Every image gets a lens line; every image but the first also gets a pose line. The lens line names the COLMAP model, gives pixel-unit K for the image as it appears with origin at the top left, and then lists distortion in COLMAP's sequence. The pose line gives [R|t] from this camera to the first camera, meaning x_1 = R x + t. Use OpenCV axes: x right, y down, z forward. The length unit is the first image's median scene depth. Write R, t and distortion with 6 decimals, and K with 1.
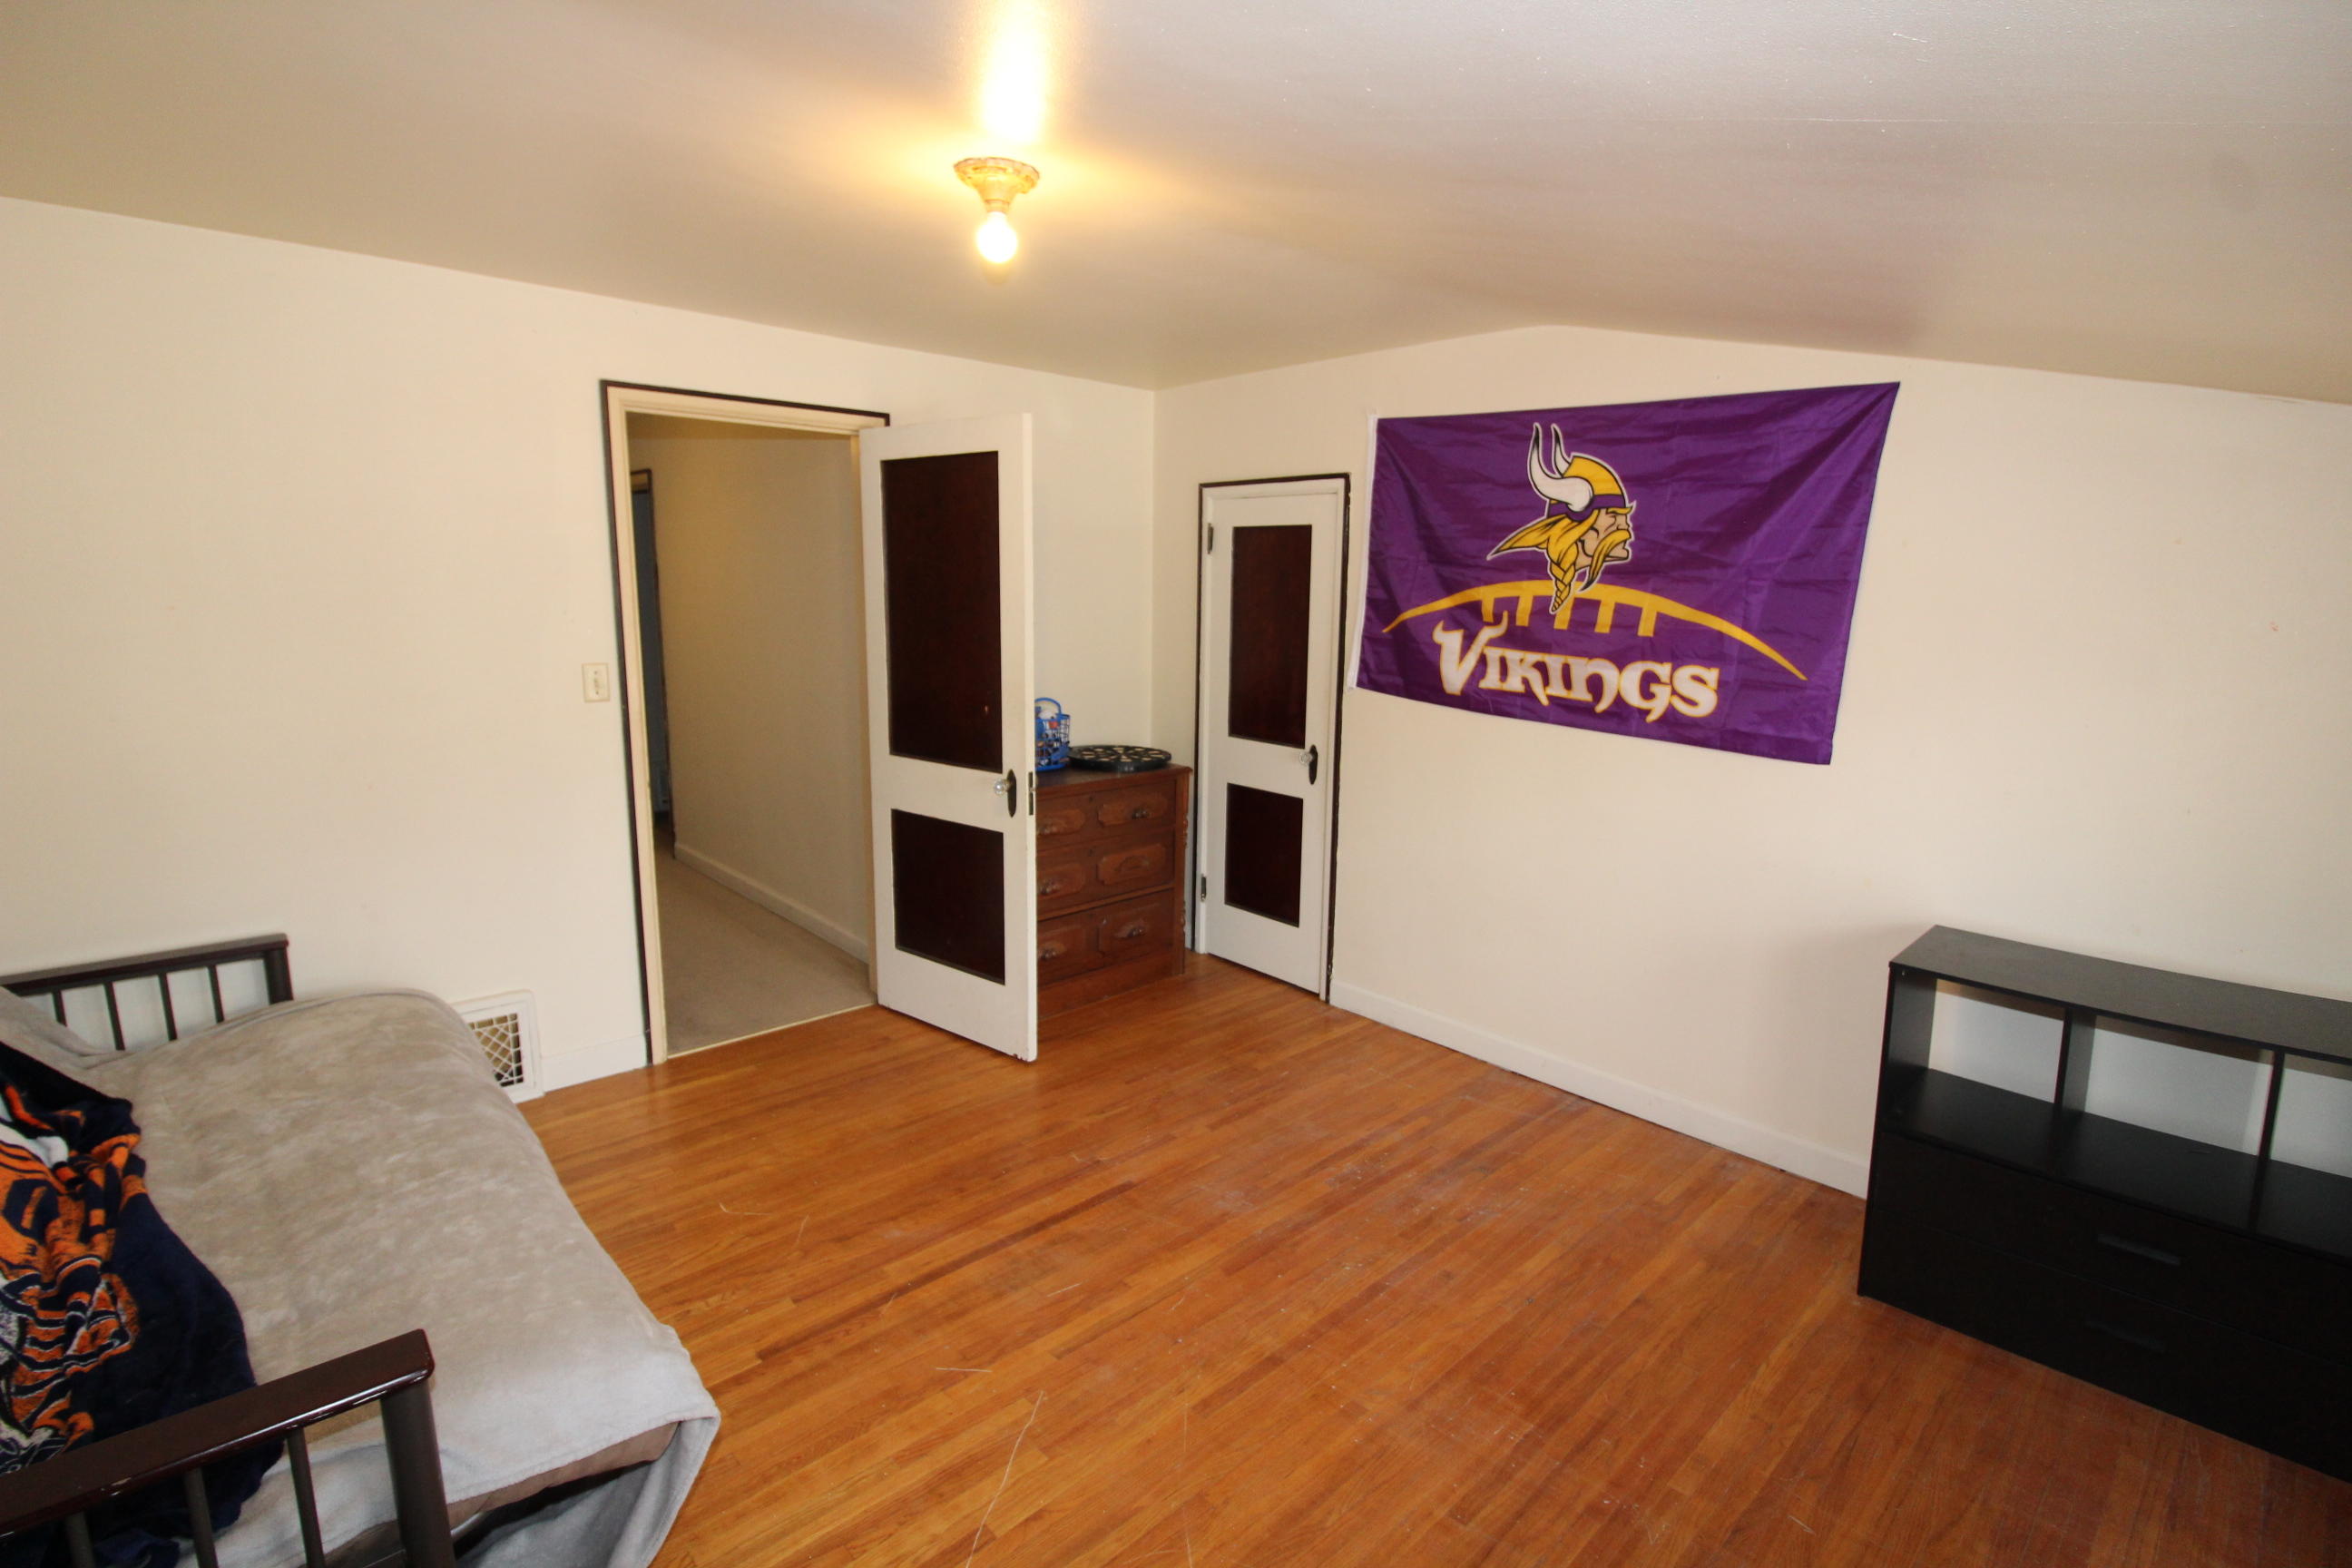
lens RADIAL K [[1106.1, 0, 1172.9], [0, 1106.1, 776.4], [0, 0, 1]] dist [-0.000672, -0.000113]
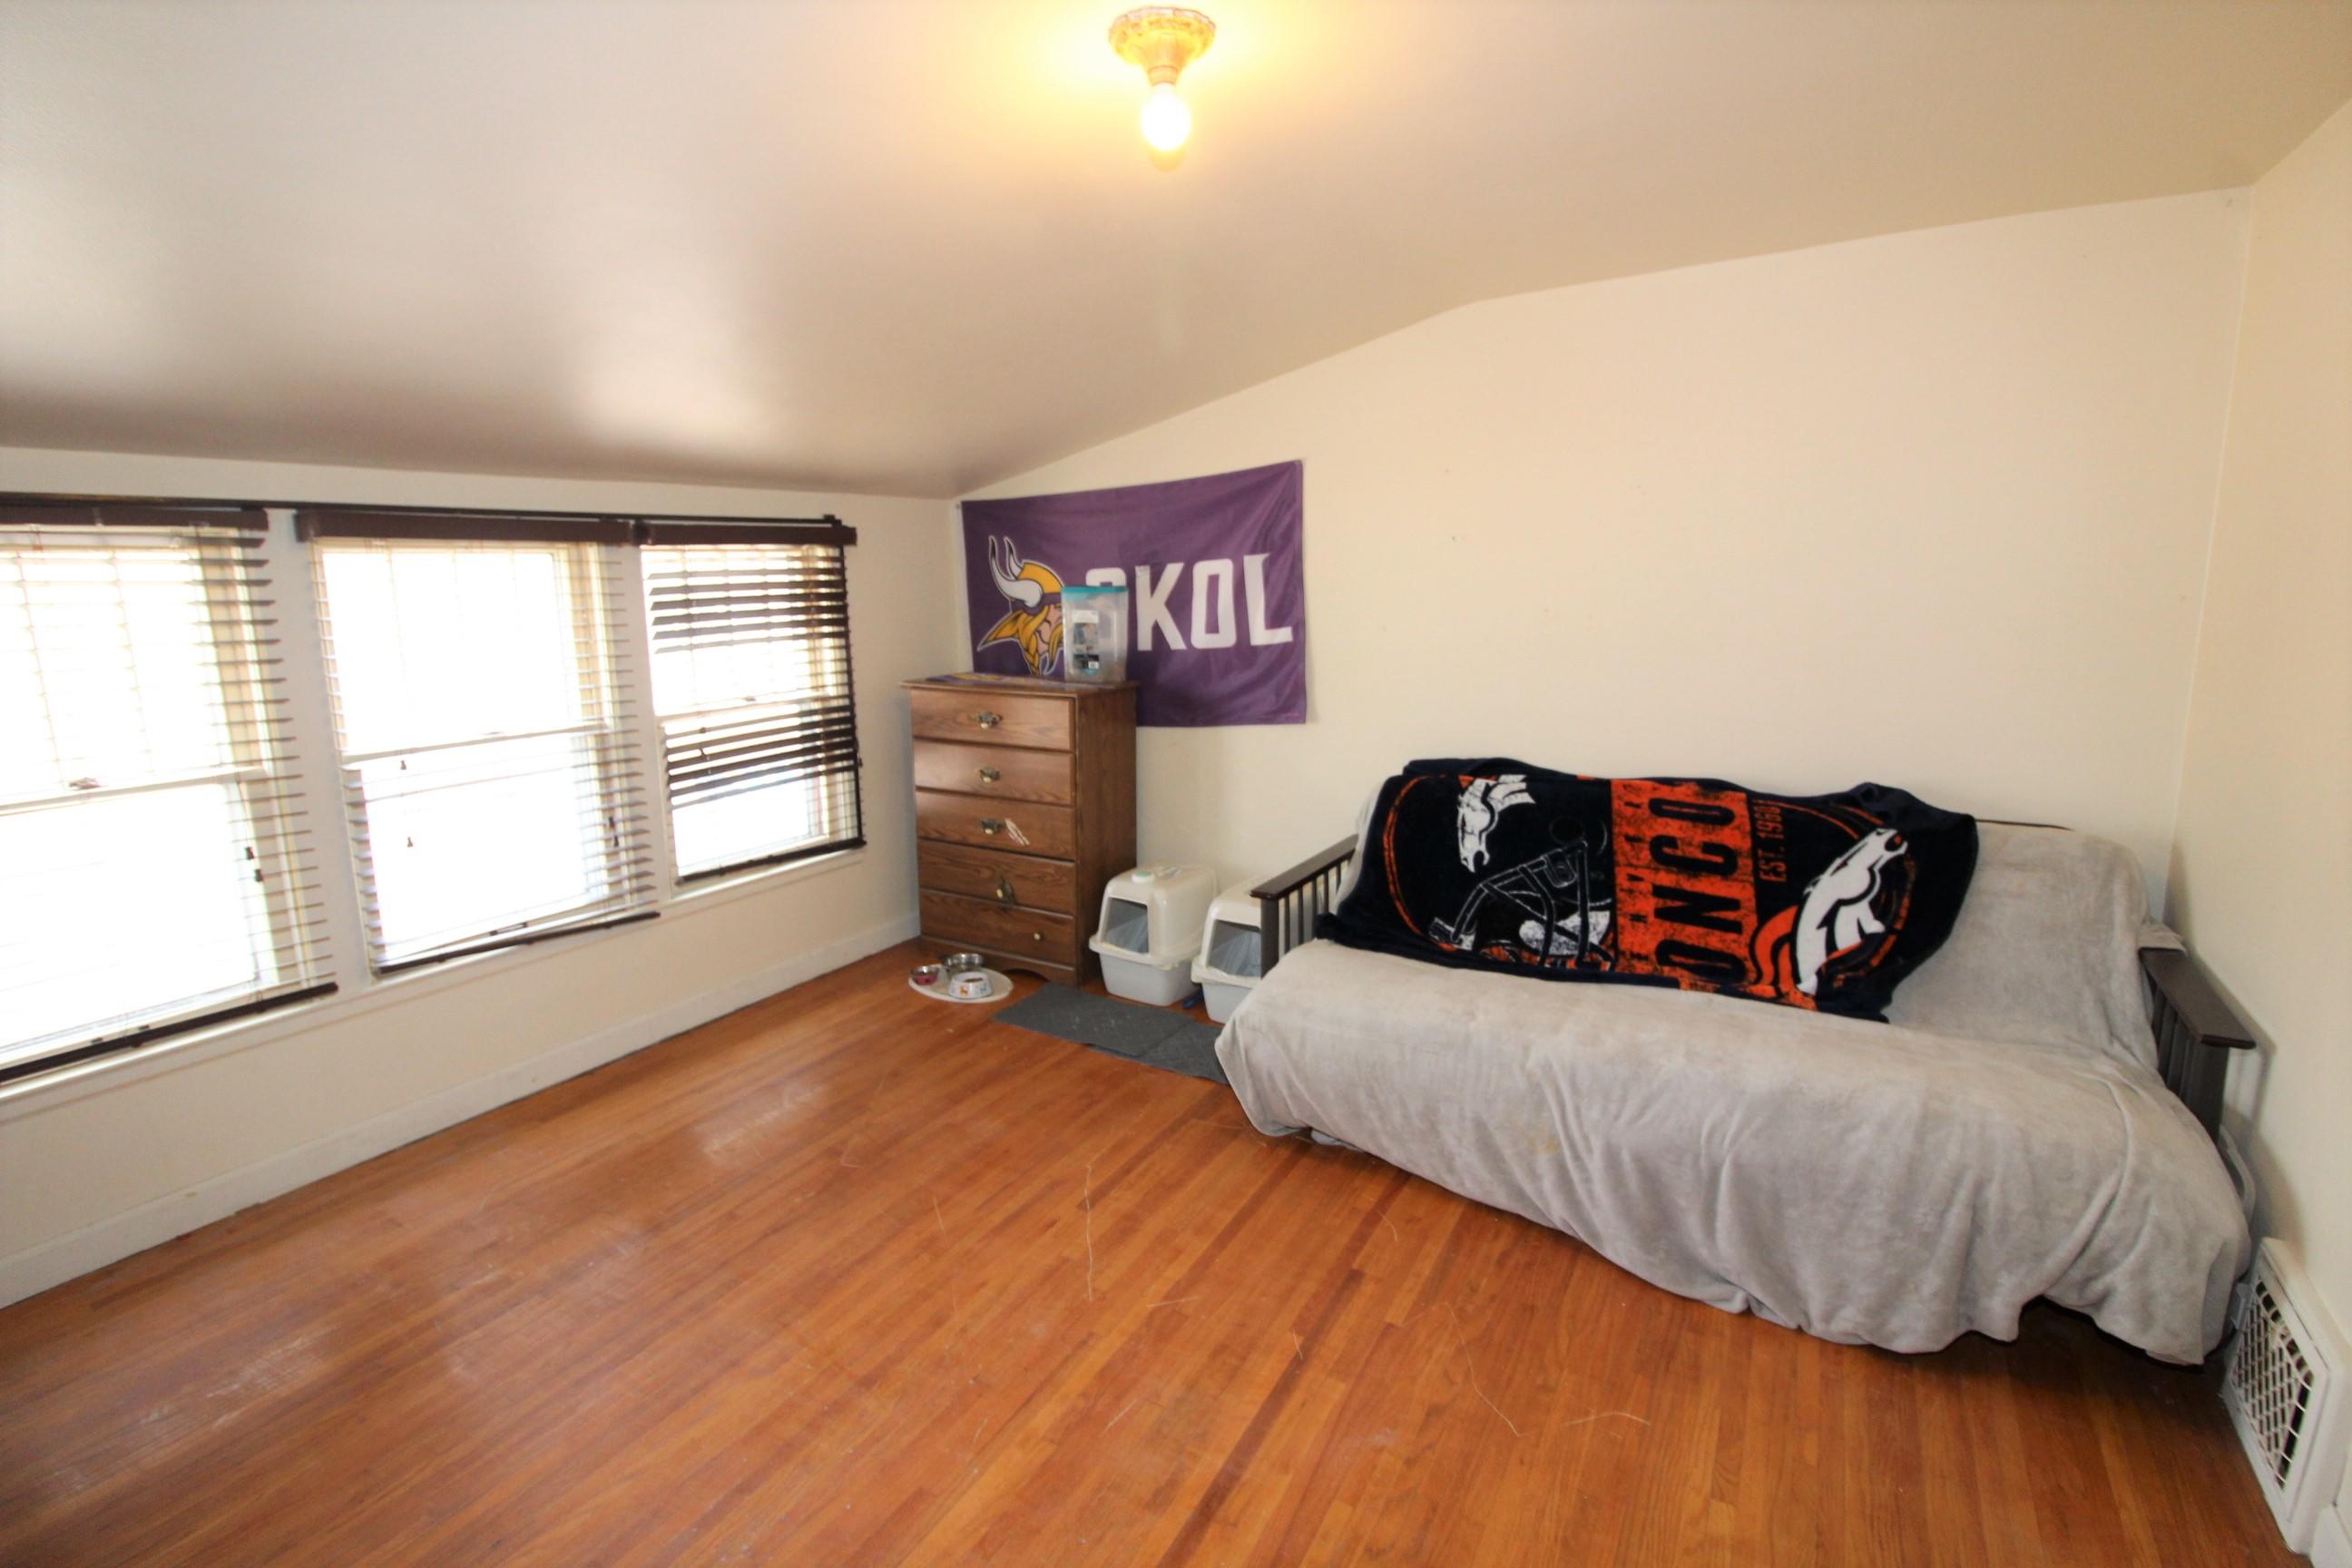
lens RADIAL K [[1106.1, 0, 1172.4], [0, 1106.1, 780.8], [0, 0, 1]] dist [-0.000672, -0.000113]
pose [[-0.959006, 0.056885, -0.277617, 0.071396], [-0.046180, 0.935180, 0.351149, -0.281007], [0.279598, 0.349575, -0.894216, 1.652089]]
